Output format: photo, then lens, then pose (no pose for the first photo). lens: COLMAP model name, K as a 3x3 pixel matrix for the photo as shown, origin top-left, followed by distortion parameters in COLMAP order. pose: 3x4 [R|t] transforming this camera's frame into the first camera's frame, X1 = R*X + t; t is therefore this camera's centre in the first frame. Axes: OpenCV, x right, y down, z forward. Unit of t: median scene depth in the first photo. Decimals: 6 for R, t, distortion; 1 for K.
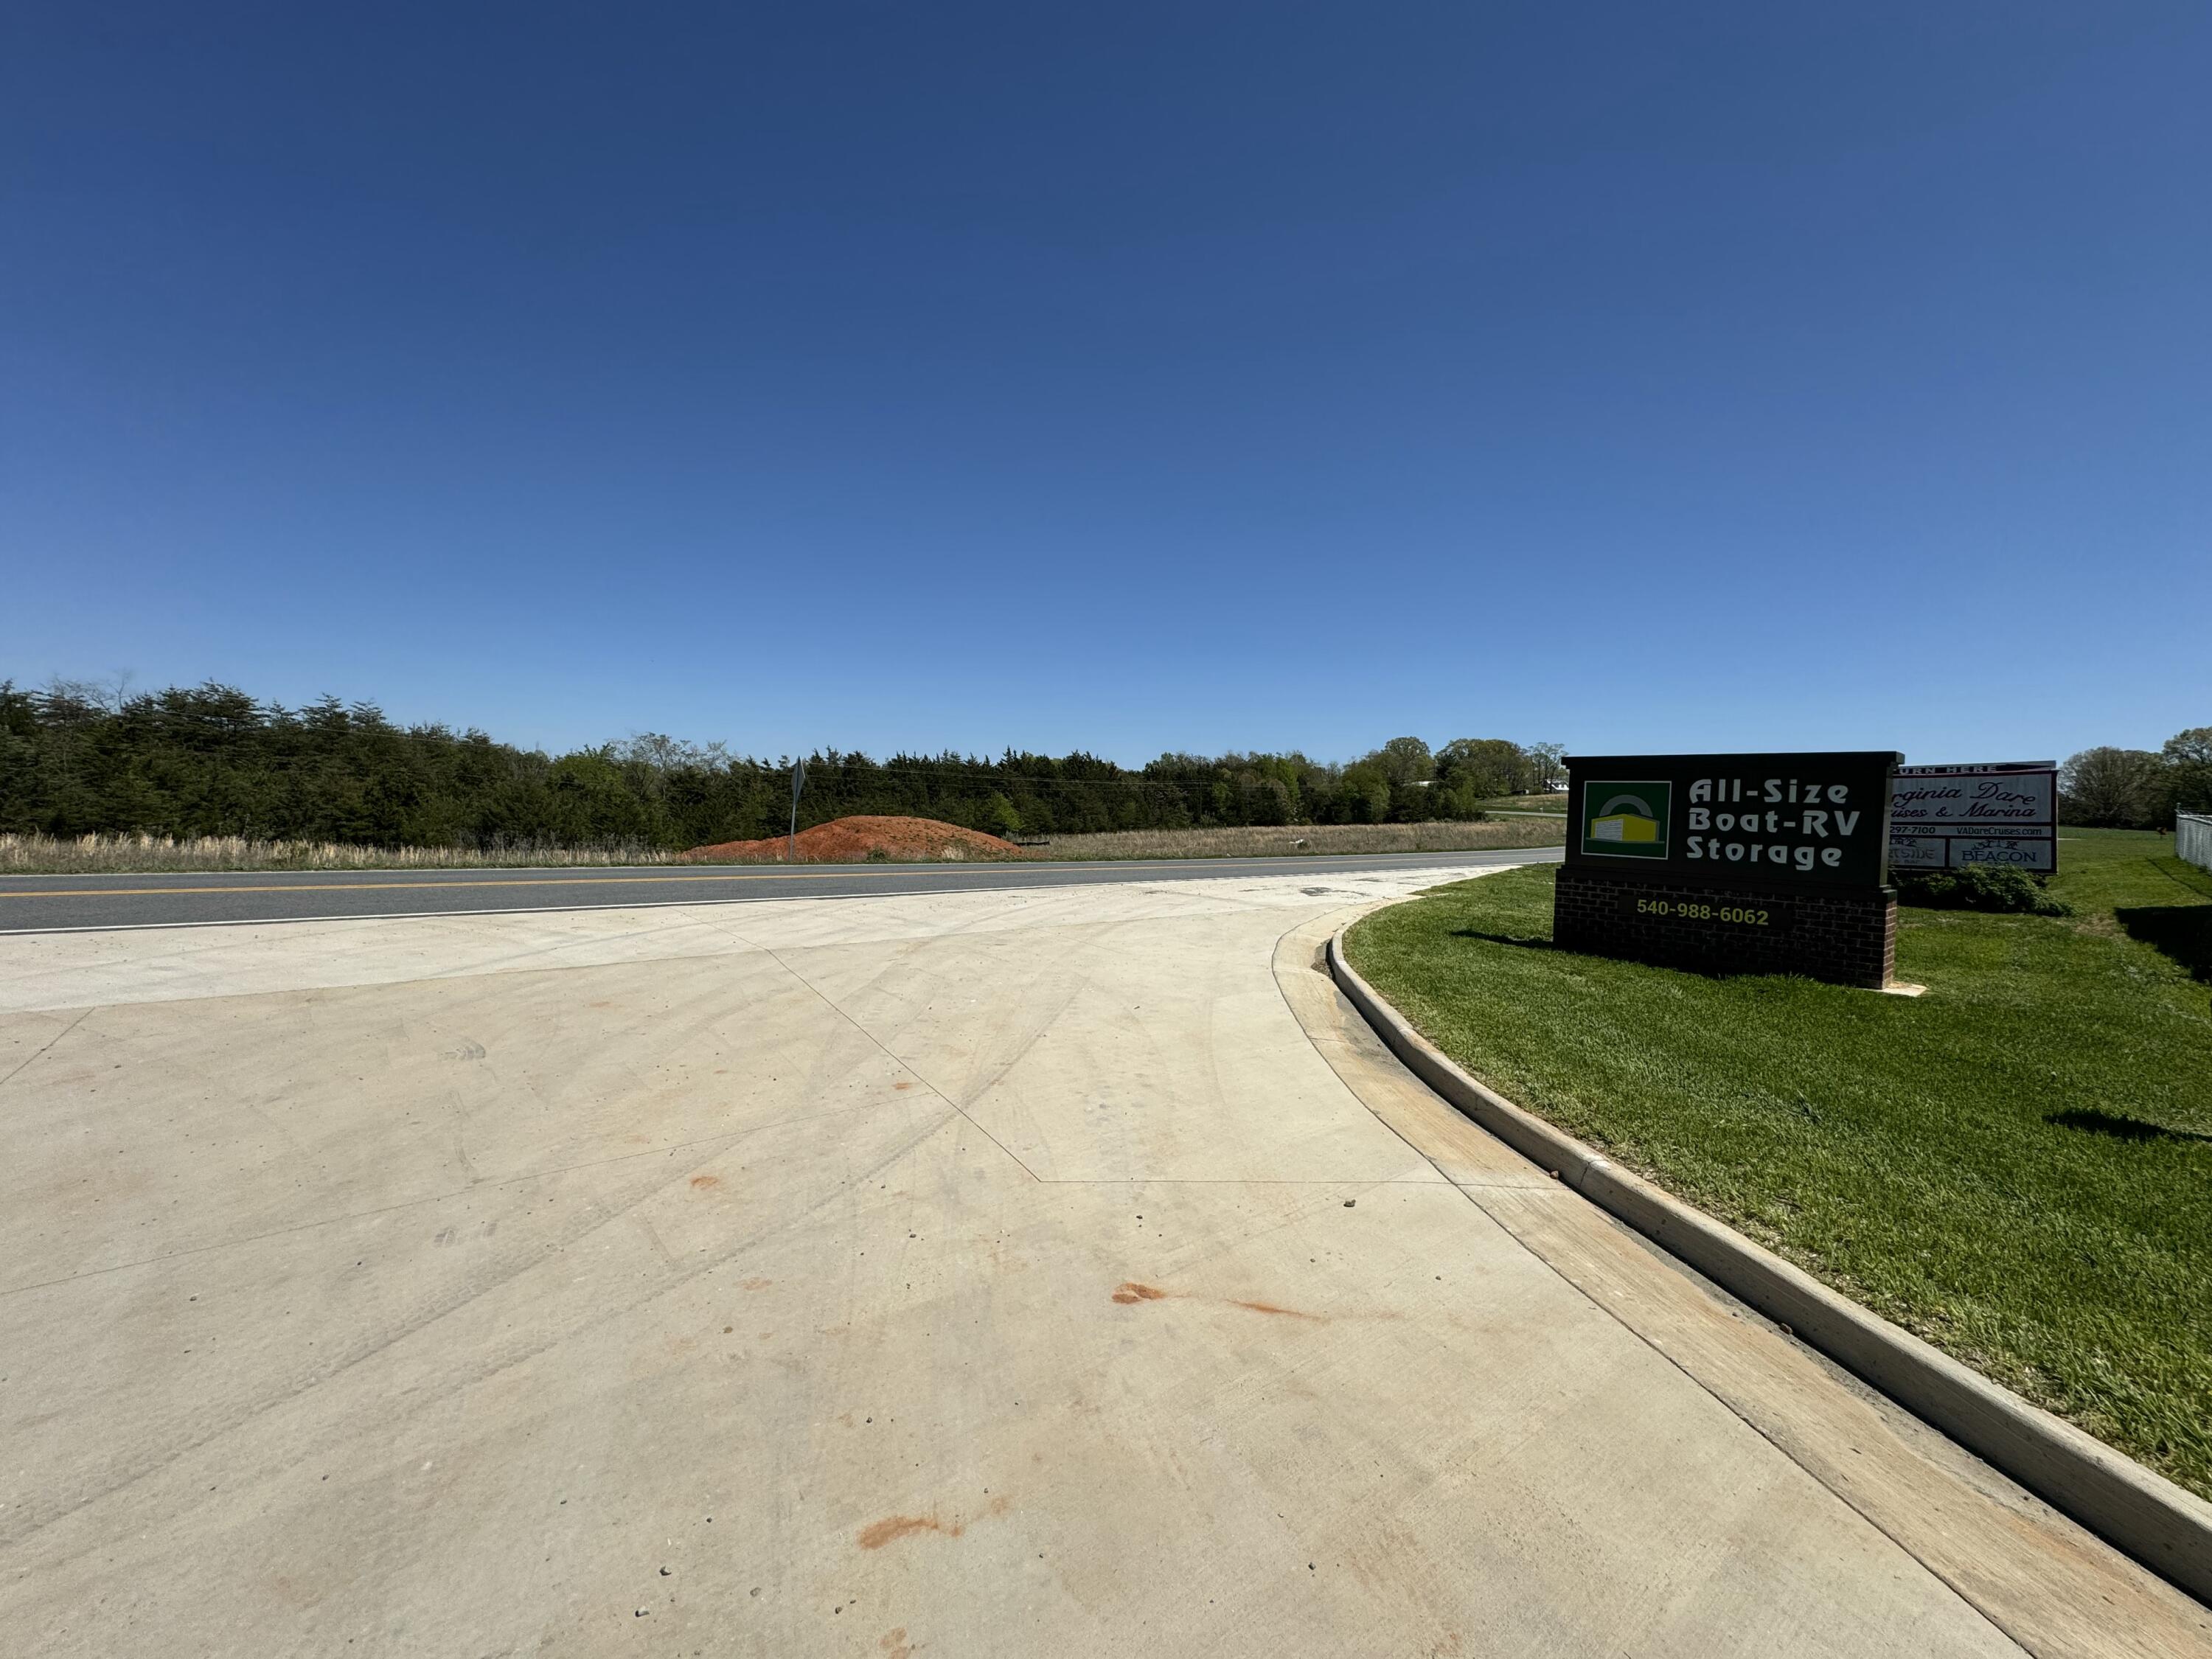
lens RADIAL K [[874.8, 0, 1103.7], [0, 874.8, 827.6], [0, 0, 1]] dist [-0.003902, 0.000607]
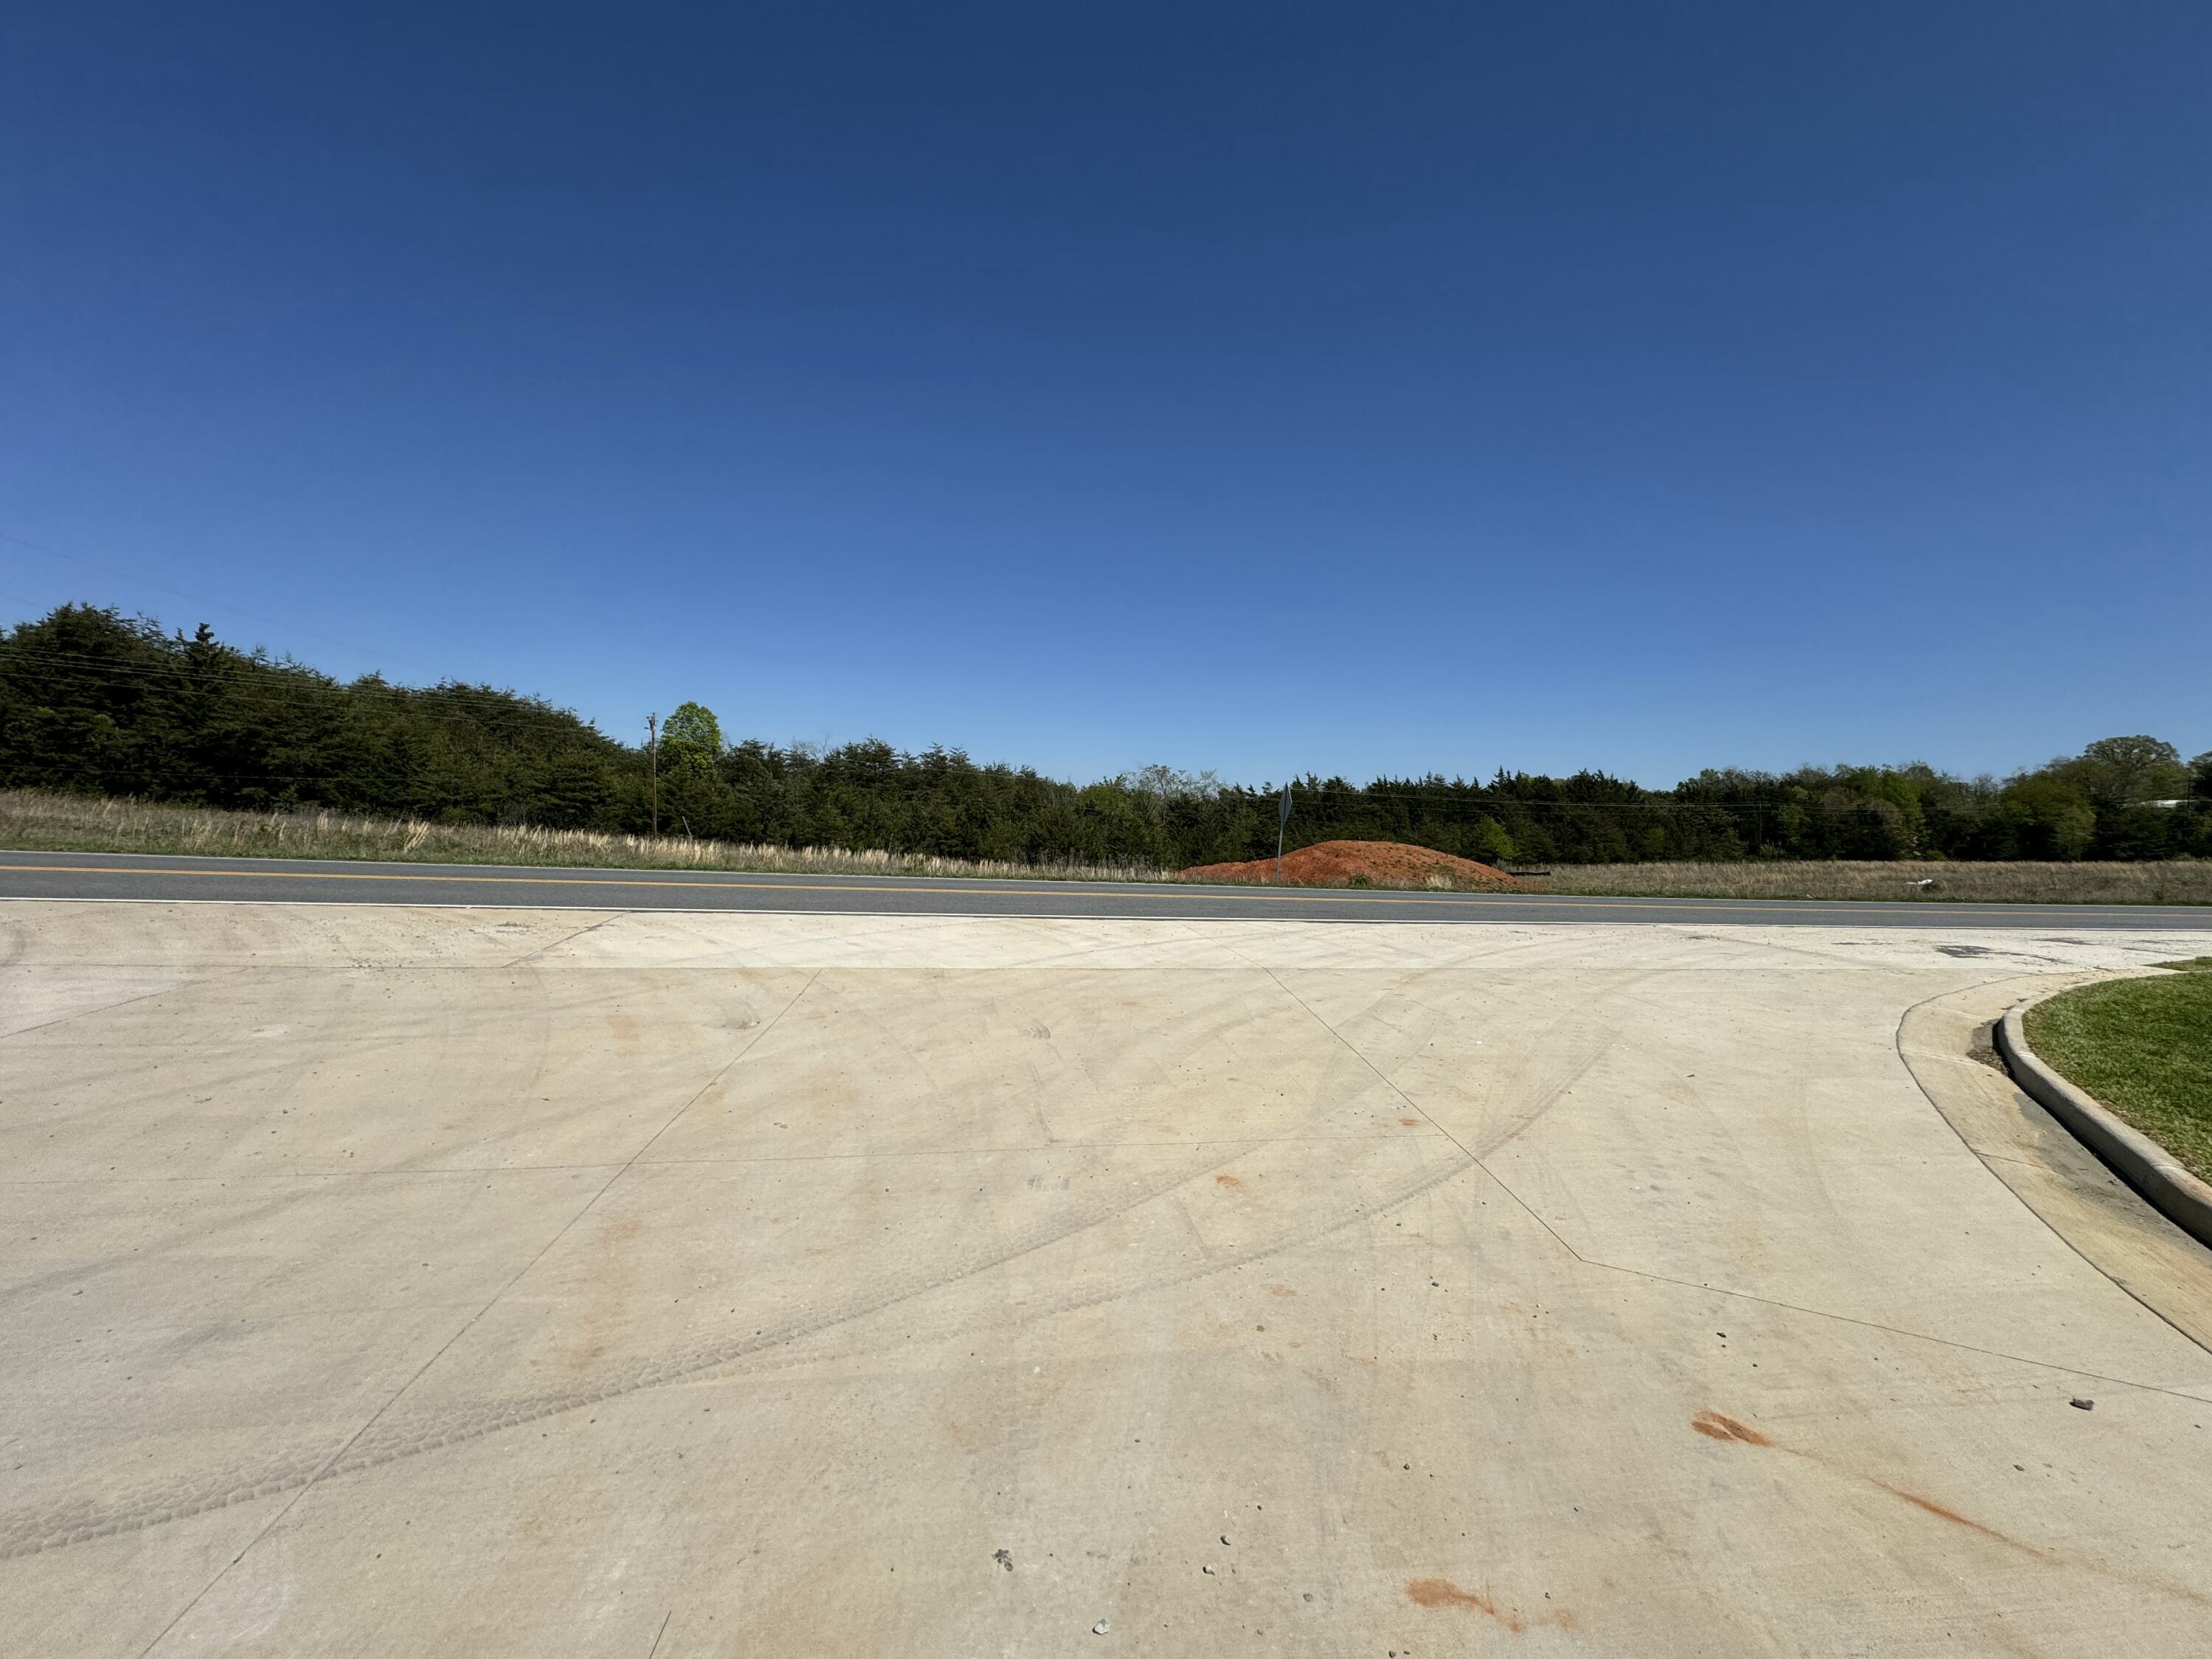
lens RADIAL K [[874.8, 0, 1103.7], [0, 874.8, 827.6], [0, 0, 1]] dist [-0.003902, 0.000607]
pose [[0.861127, 0.005239, -0.508363, -0.001945], [-0.019517, 0.999550, -0.022759, -0.000109], [0.508016, 0.029520, 0.860842, -0.000824]]
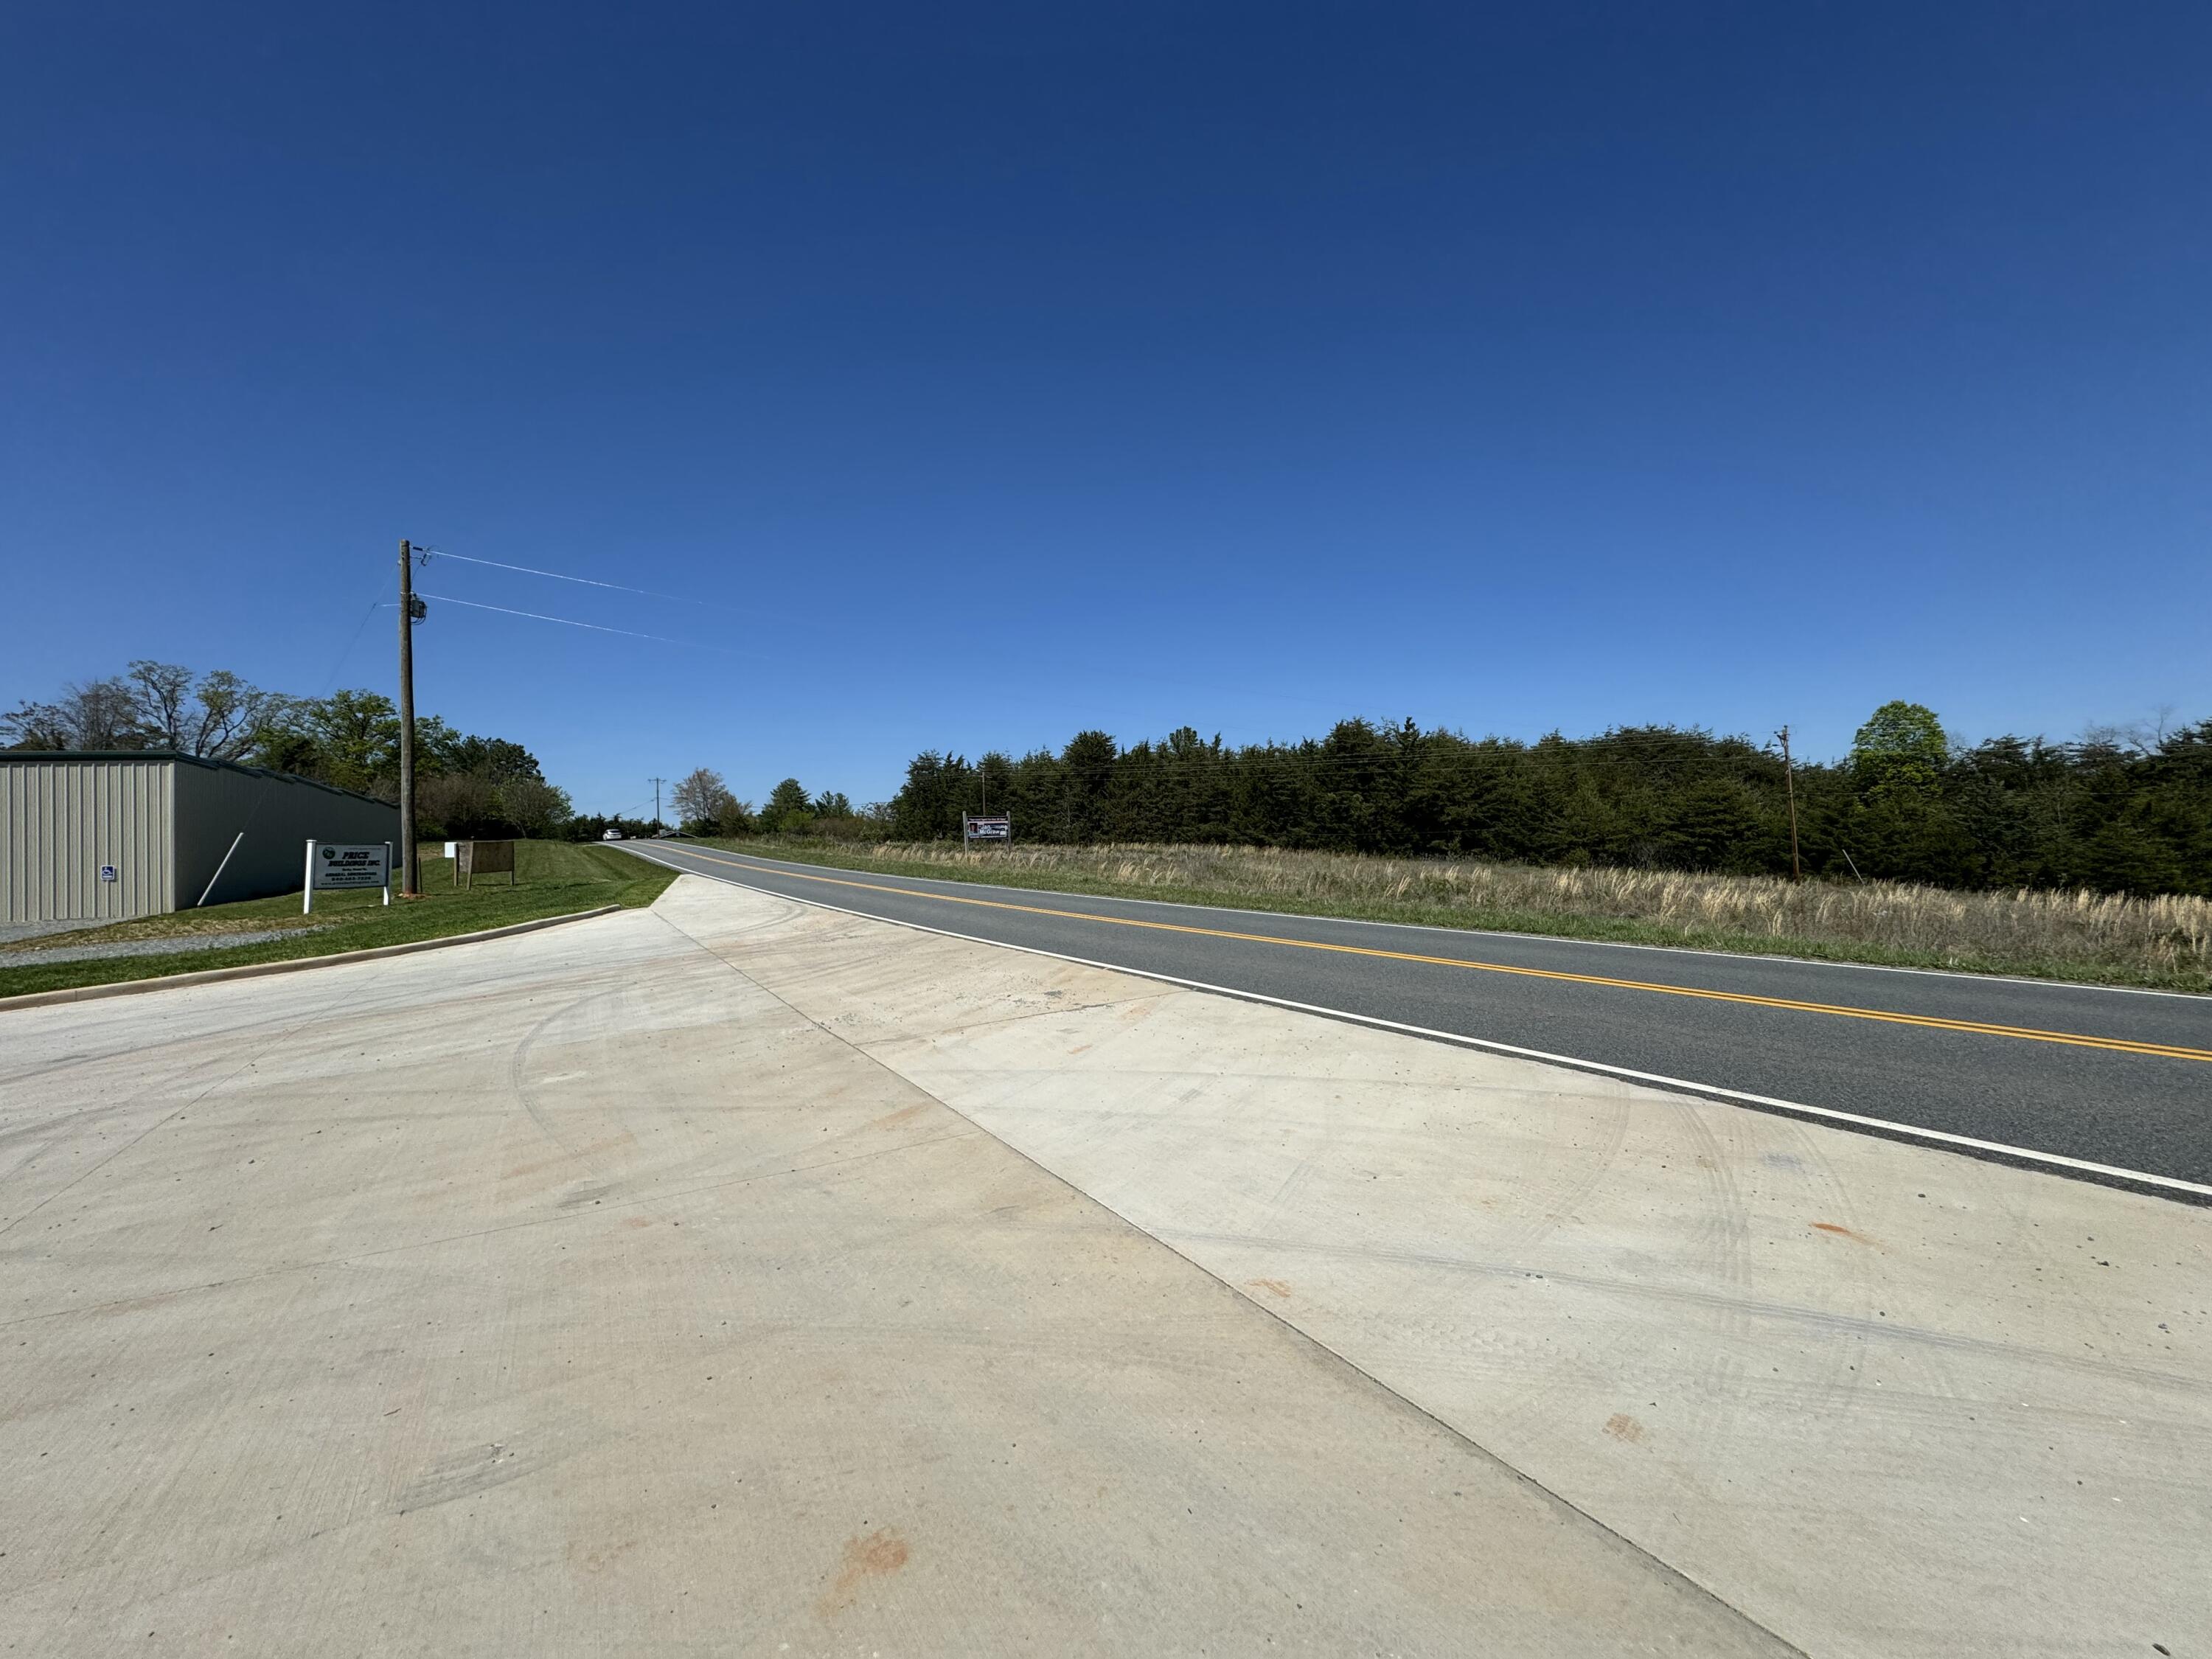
lens RADIAL K [[874.8, 0, 1103.7], [0, 874.8, 827.6], [0, 0, 1]] dist [-0.003902, 0.000607]
pose [[-0.196932, -0.047214, -0.979280, -0.022585], [-0.005253, 0.998876, -0.047102, -0.004714], [0.980403, -0.004131, -0.196958, 0.102245]]
